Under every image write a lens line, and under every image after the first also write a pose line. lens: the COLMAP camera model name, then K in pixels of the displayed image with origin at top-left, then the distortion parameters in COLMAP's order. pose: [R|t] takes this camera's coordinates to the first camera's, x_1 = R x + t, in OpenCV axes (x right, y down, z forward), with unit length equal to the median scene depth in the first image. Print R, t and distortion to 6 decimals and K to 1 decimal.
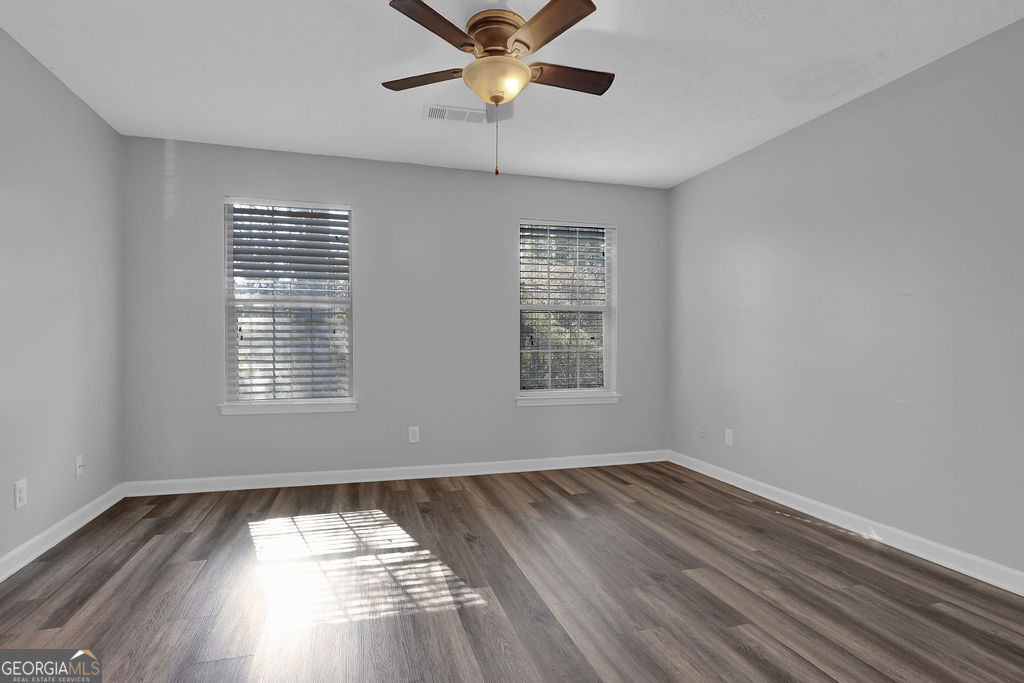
lens RADIAL K [[508.6, 0, 498.6], [0, 508.6, 340.2], [0, 0, 1]] dist [-0.015038, 0.001171]
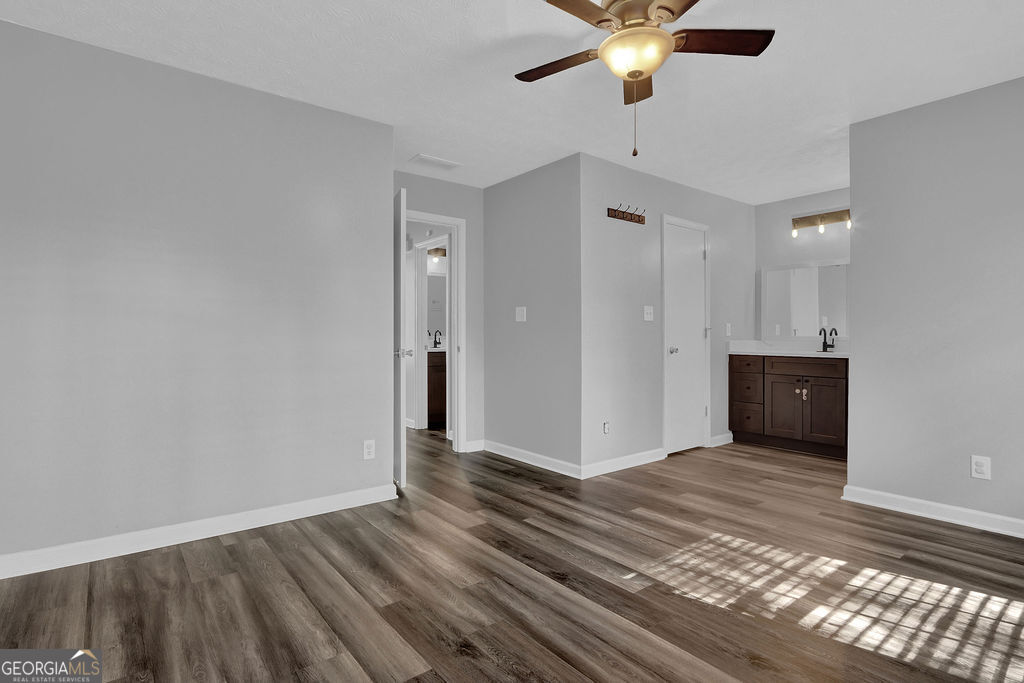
lens RADIAL K [[508.6, 0, 498.6], [0, 508.6, 340.2], [0, 0, 1]] dist [-0.015038, 0.001171]
pose [[-0.933157, -0.003155, -0.359455, 0.415147], [-0.004771, 0.999982, 0.003609, 0.006137], [0.359437, 0.005083, -0.933155, 1.322858]]
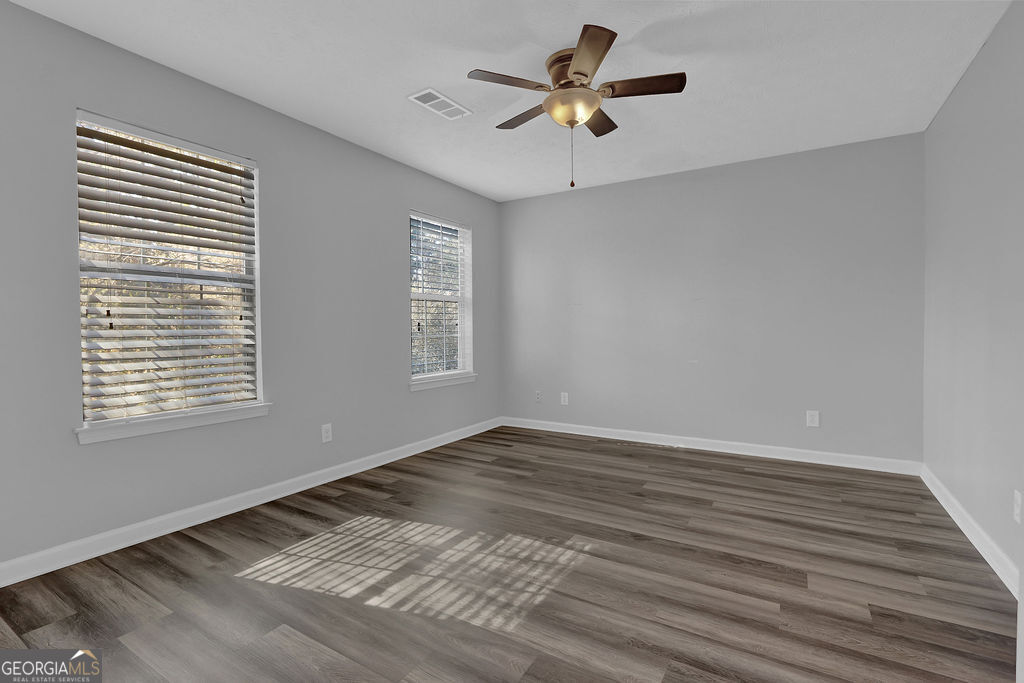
lens RADIAL K [[478.4, 0, 512.5], [0, 478.4, 333.1], [0, 0, 1]] dist [-0.018305, 0.000123]
pose [[0.731808, -0.013537, 0.681377, -0.647737], [0.004946, 0.999882, 0.014553, -0.001715], [-0.681493, -0.007280, 0.731788, 0.212467]]
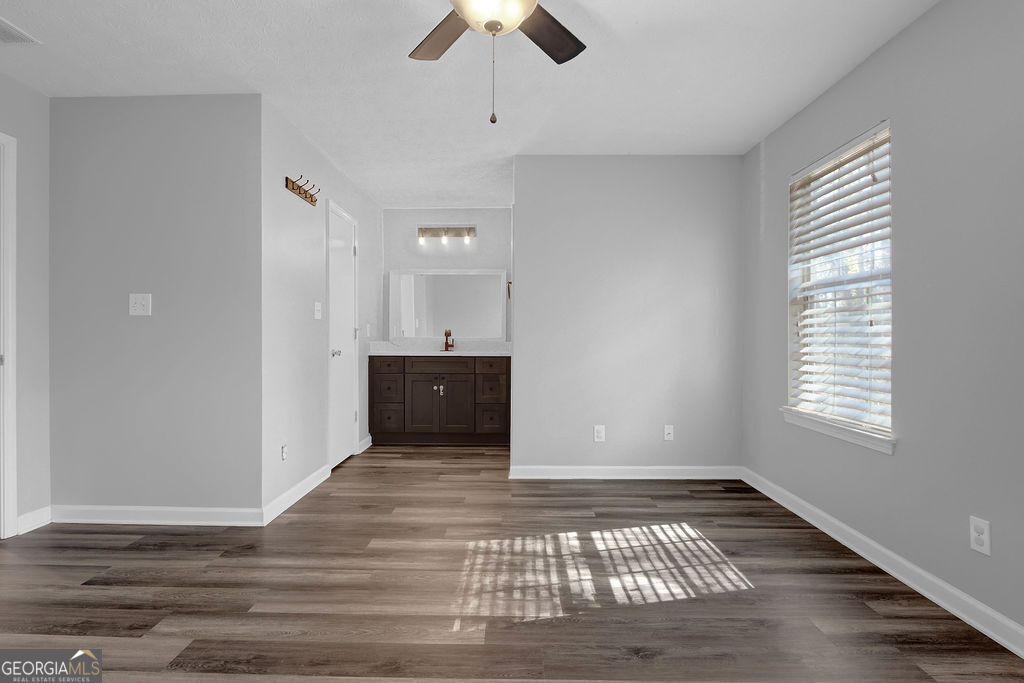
lens RADIAL K [[508.6, 0, 498.6], [0, 508.6, 340.2], [0, 0, 1]] dist [-0.015038, 0.001171]
pose [[-0.308312, 0.000960, -0.951285, 0.541267], [0.001277, 0.999999, 0.000596, 0.004757], [0.951284, -0.001031, -0.308313, 0.935576]]
